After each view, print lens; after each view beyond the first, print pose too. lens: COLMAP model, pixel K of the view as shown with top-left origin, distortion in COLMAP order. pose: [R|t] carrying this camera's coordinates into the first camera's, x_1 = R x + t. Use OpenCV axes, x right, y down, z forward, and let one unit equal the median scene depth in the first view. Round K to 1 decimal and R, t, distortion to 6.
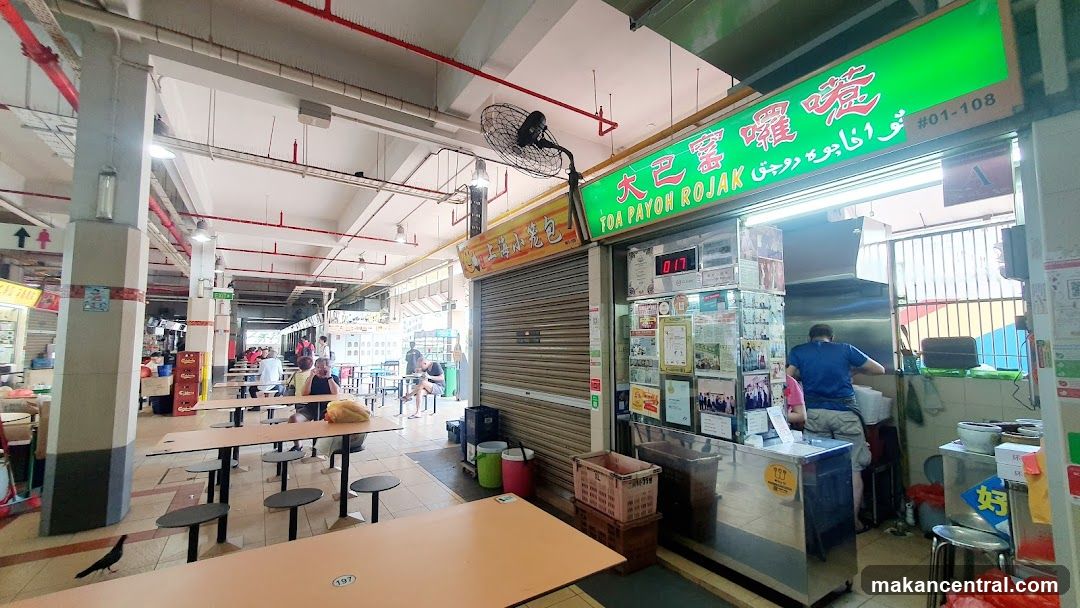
lens RADIAL K [[429.8, 0, 537.3], [0, 429.8, 310.7], [0, 0, 1]] dist [0.008382, -0.004216]
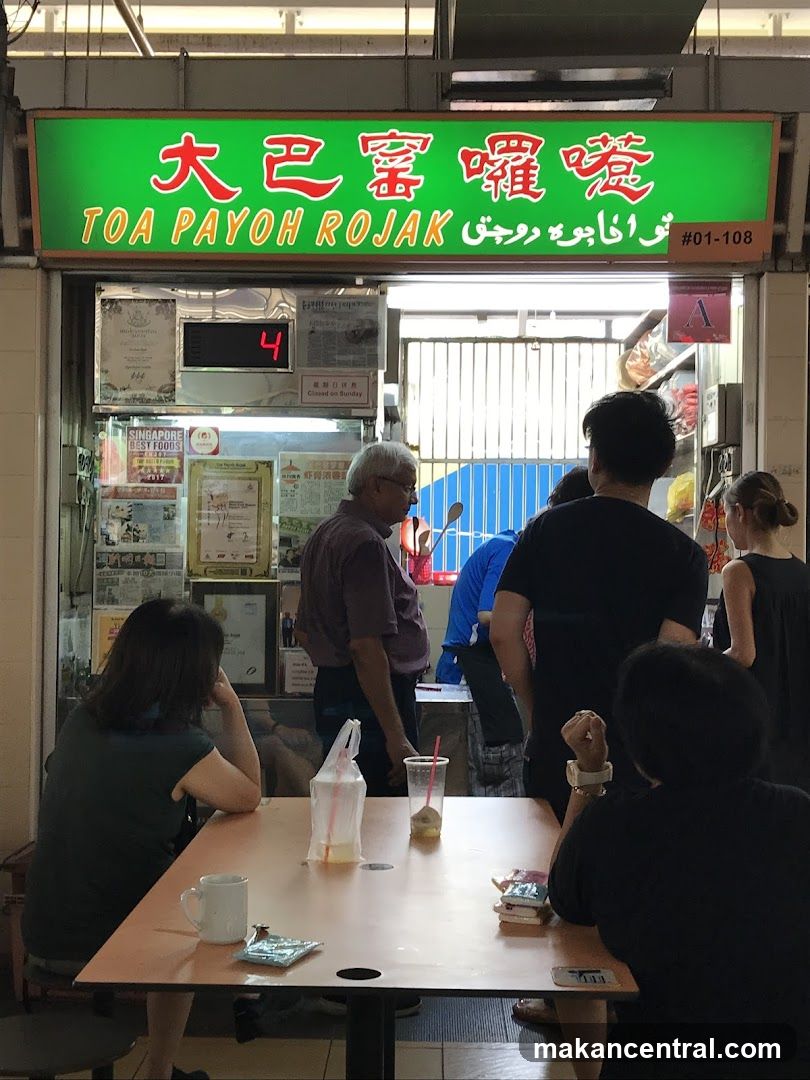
lens RADIAL K [[1469.8, 0, 406.6], [0, 1469.8, 514.1], [0, 0, 1]] dist [0.286425, -1.654367]
pose [[0.562647, 0.026338, 0.826277, -1.001386], [-0.072830, 0.997185, 0.017807, 0.033096], [-0.823483, -0.070196, 0.562982, -0.085600]]
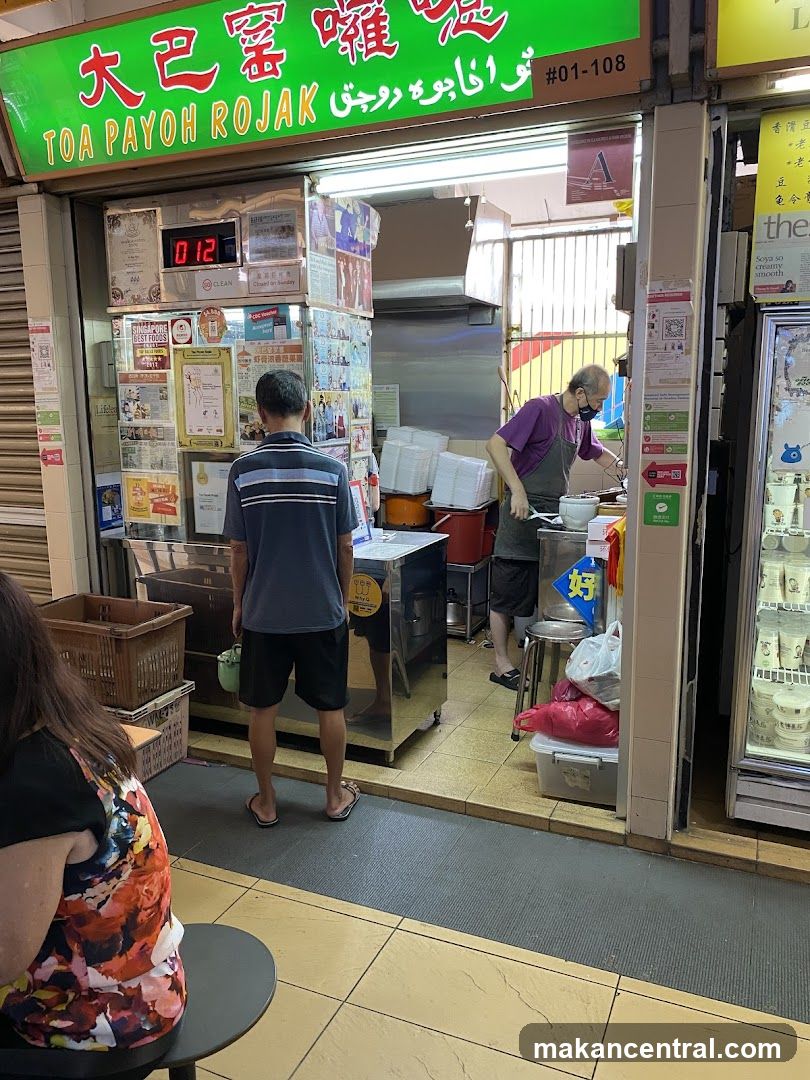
lens RADIAL K [[827.4, 0, 410.3], [0, 827.4, 540.7], [0, 0, 1]] dist [0.026693, -0.038812]
pose [[0.837807, -0.098897, 0.536935, -0.062626], [-0.034888, 0.971749, 0.233422, -0.004345], [-0.544851, -0.214295, 0.810688, -0.082943]]
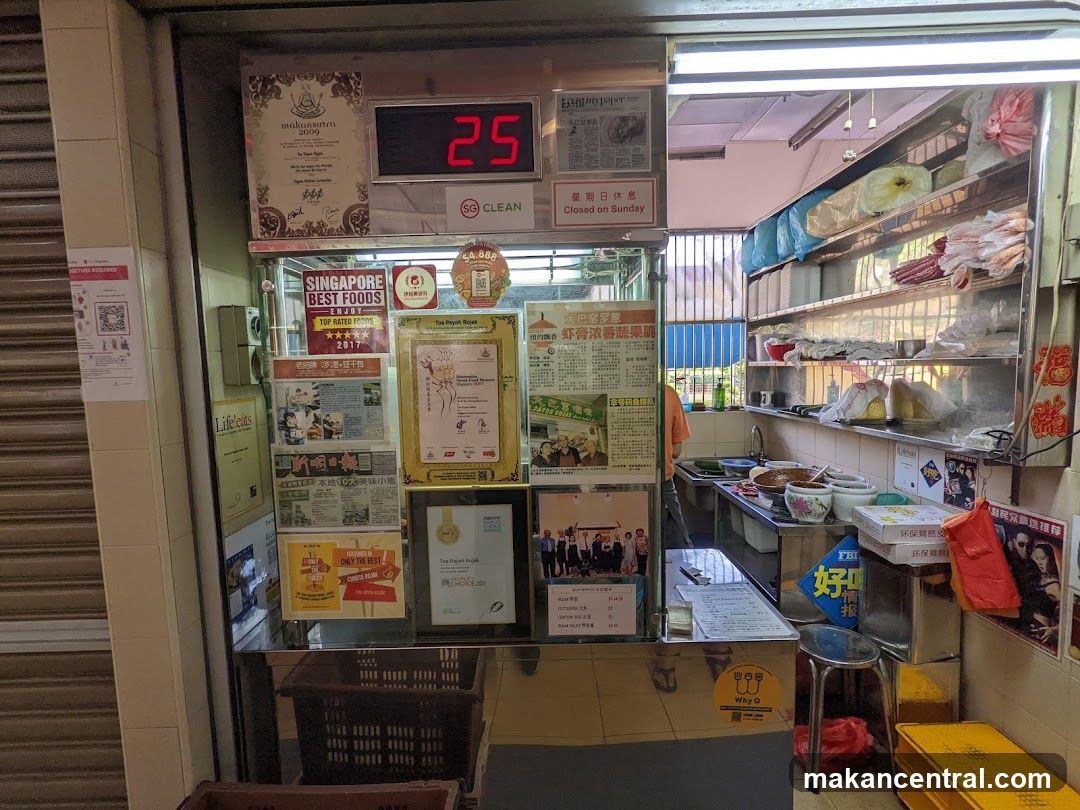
lens RADIAL K [[515.5, 0, 541.2], [0, 515.5, 416.6], [0, 0, 1]] dist [-0.001337, 0.000000]
pose [[0.550083, -0.089060, 0.830348, 0.026929], [-0.037128, 0.990706, 0.130856, 0.039675], [-0.834285, -0.102811, 0.541663, 0.798012]]
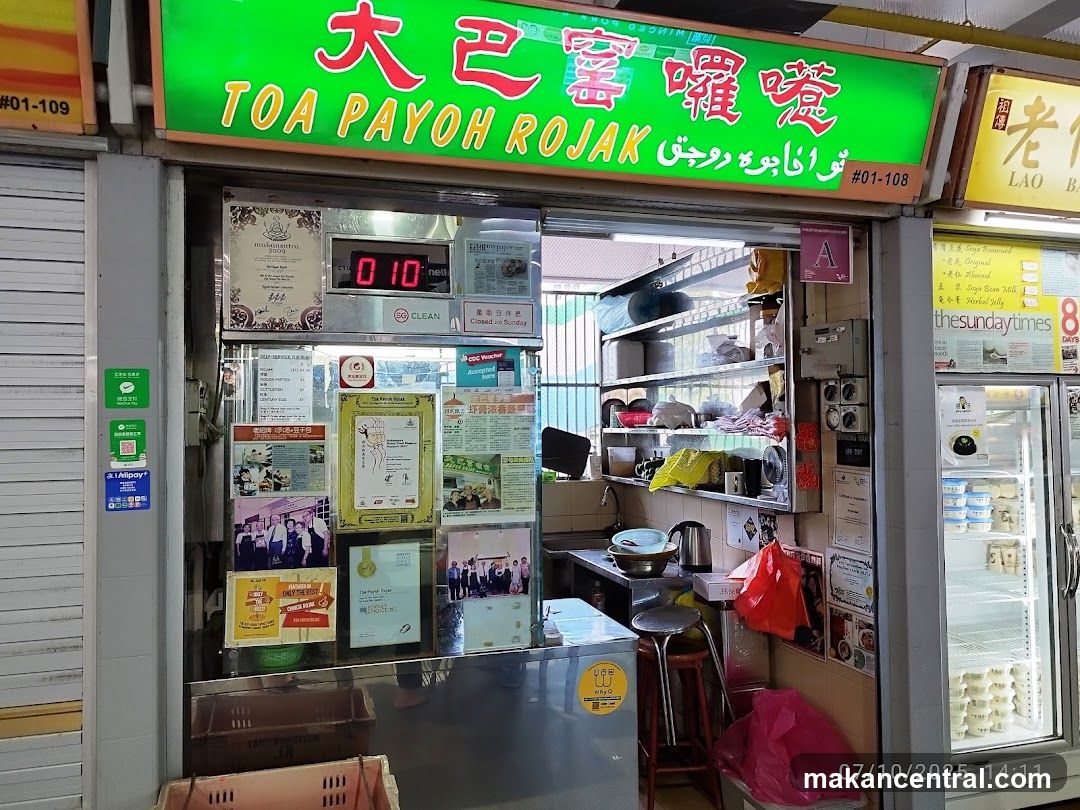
lens RADIAL K [[785.2, 0, 543.3], [0, 785.2, 400.1], [0, 0, 1]] dist [0.008825, 0.003452]
pose [[0.278254, 0.027374, 0.960117, -0.416707], [-0.060879, 0.998087, -0.010813, 0.020891], [-0.958576, -0.055442, 0.279388, 0.698644]]
